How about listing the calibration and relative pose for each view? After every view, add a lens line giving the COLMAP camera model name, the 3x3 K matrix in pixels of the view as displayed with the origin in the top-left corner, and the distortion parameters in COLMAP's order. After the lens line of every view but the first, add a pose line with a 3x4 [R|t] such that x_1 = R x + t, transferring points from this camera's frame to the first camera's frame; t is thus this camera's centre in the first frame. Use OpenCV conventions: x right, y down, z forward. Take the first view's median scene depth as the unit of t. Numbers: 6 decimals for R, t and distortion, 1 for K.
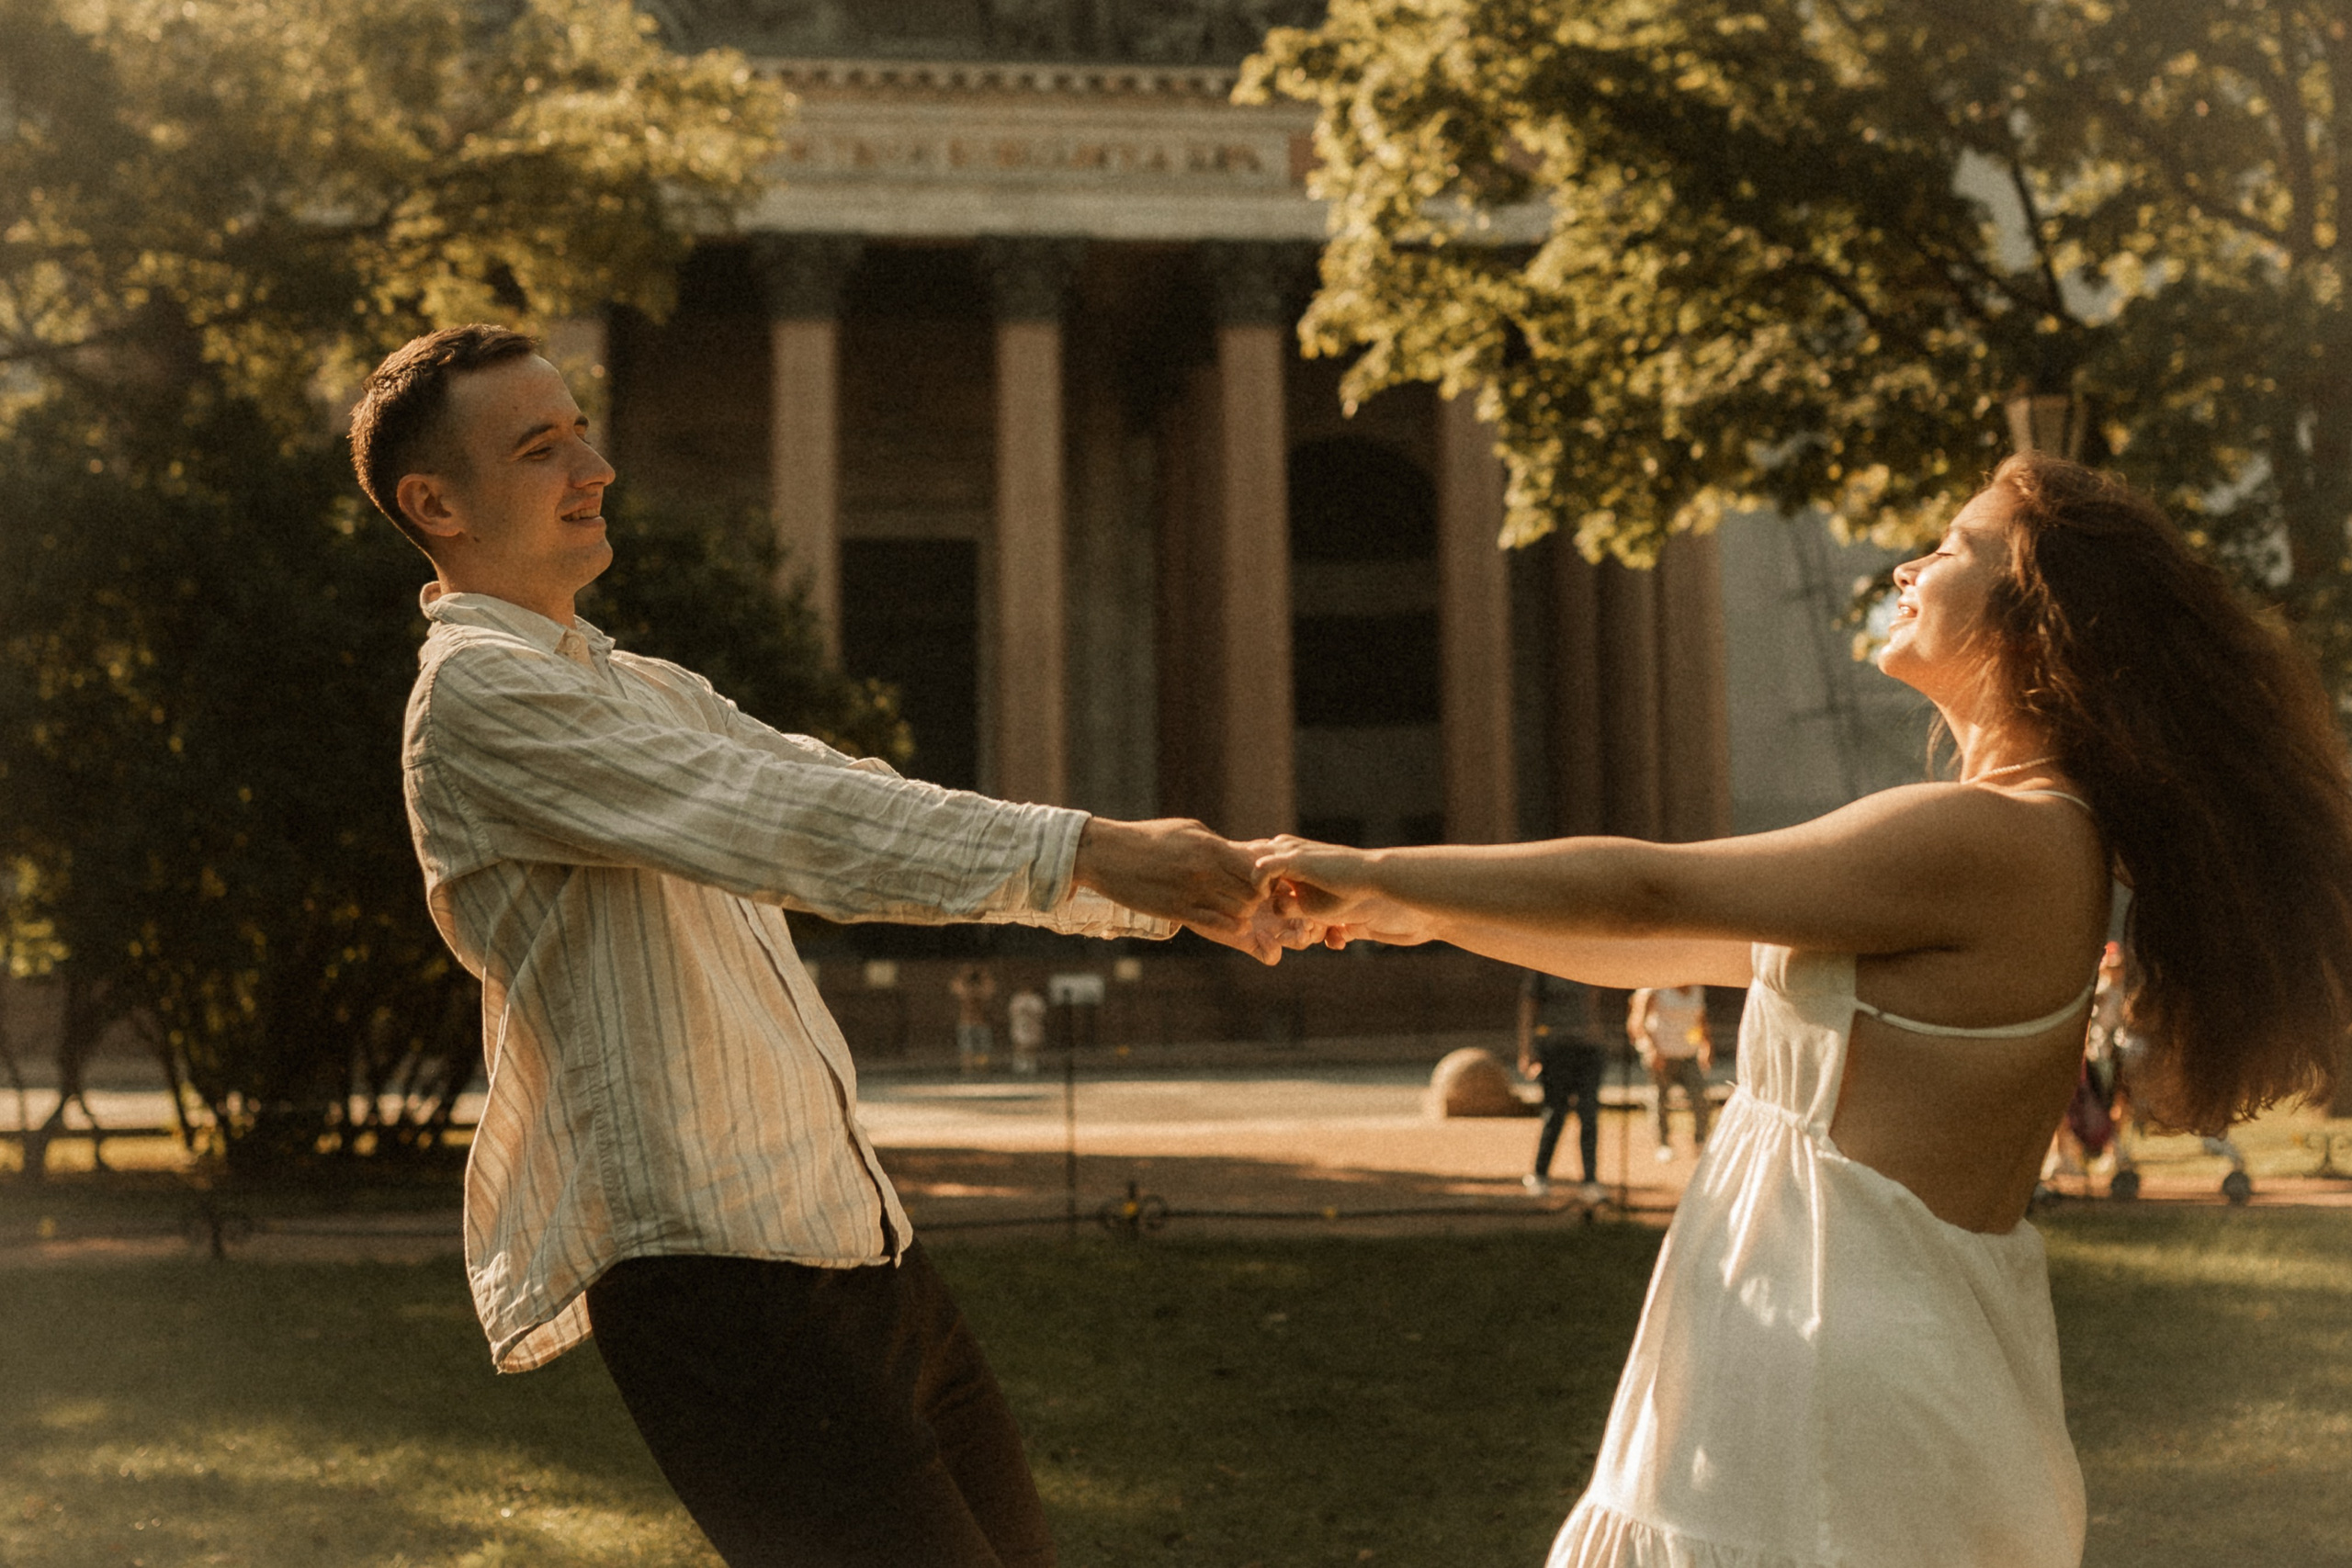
lens RADIAL K [[3603.0, 0, 1169.3], [0, 3603.0, 470.2], [0, 0, 1]] dist [-0.059294, 0.004646]
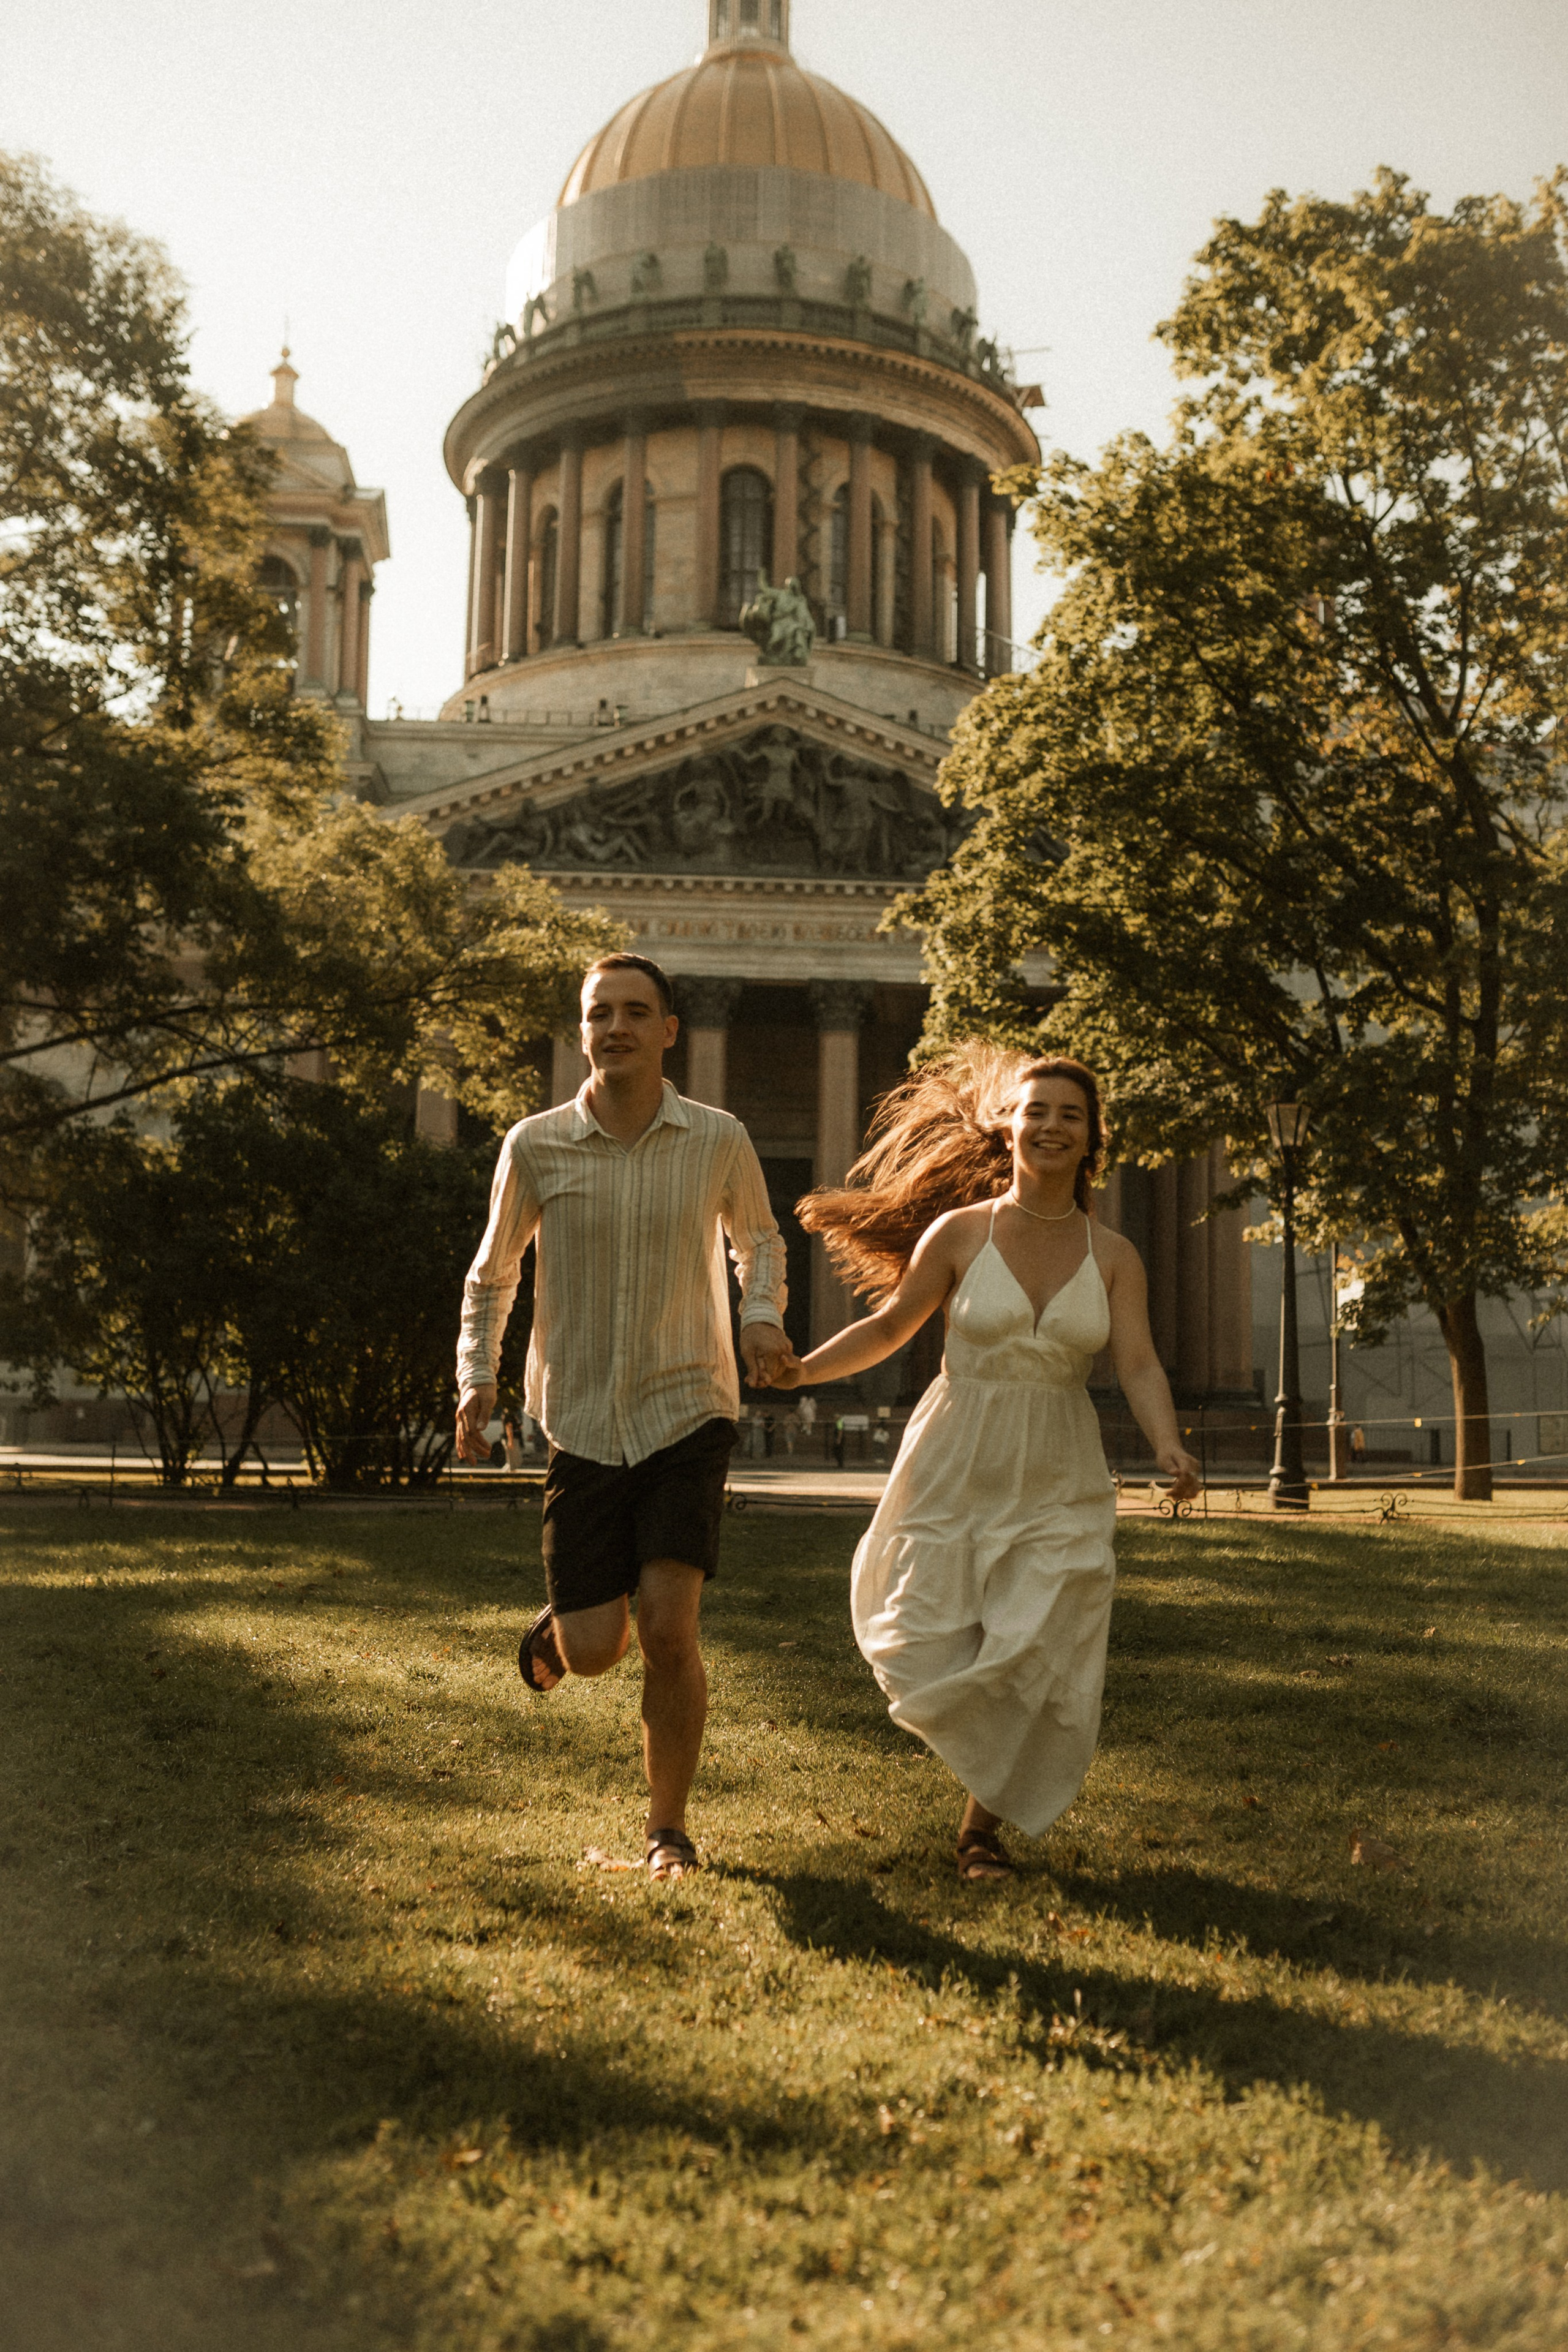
lens RADIAL K [[2235.7, 0, 785.5], [0, 2235.7, 1181.4], [0, 0, 1]] dist [-0.073920, 0.106712]
pose [[0.996380, 0.020545, -0.082488, 0.067641], [-0.017967, 0.999331, 0.031867, -0.010111], [0.083087, -0.030269, 0.996082, -0.147083]]
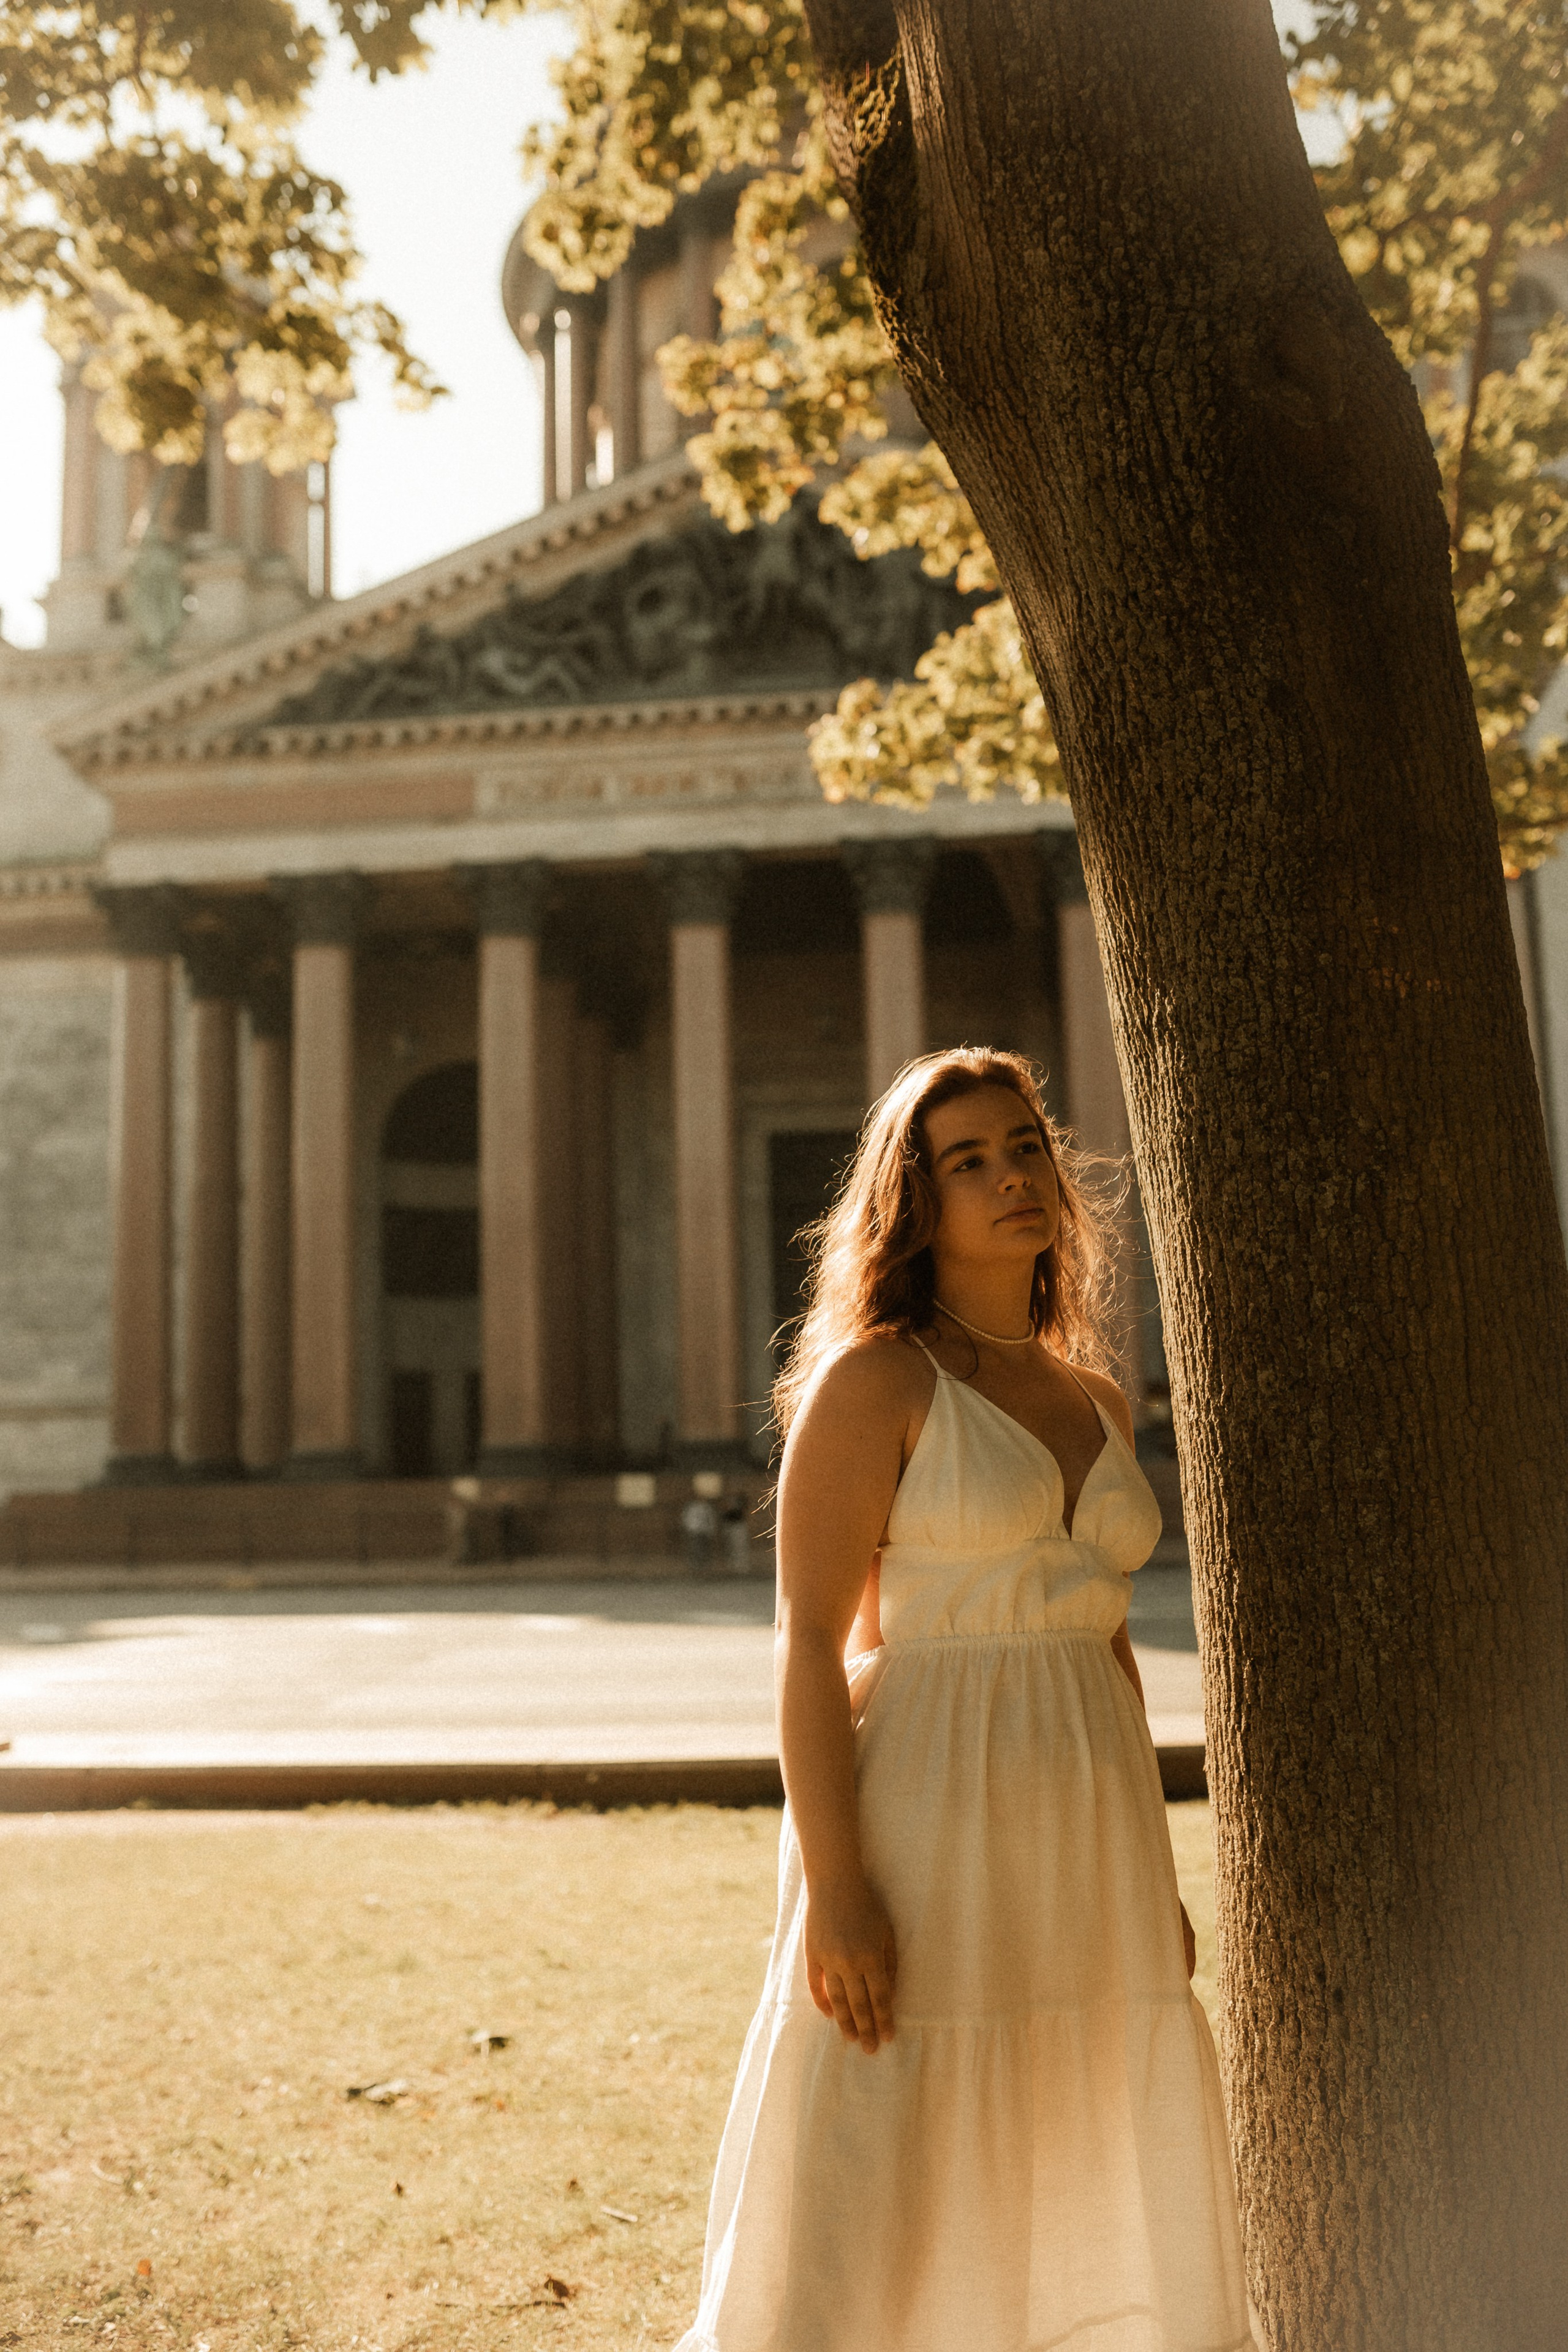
lens RADIAL K [[2239.4, 0, 769.2], [0, 2239.4, 1170.7], [0, 0, 1]] dist [-0.066961, 0.094582]
pose [[0.962039, -0.051710, -0.267970, 0.309835], [0.052256, 0.998621, -0.005099, 0.118360], [0.267864, -0.009097, 0.963414, 0.840365]]
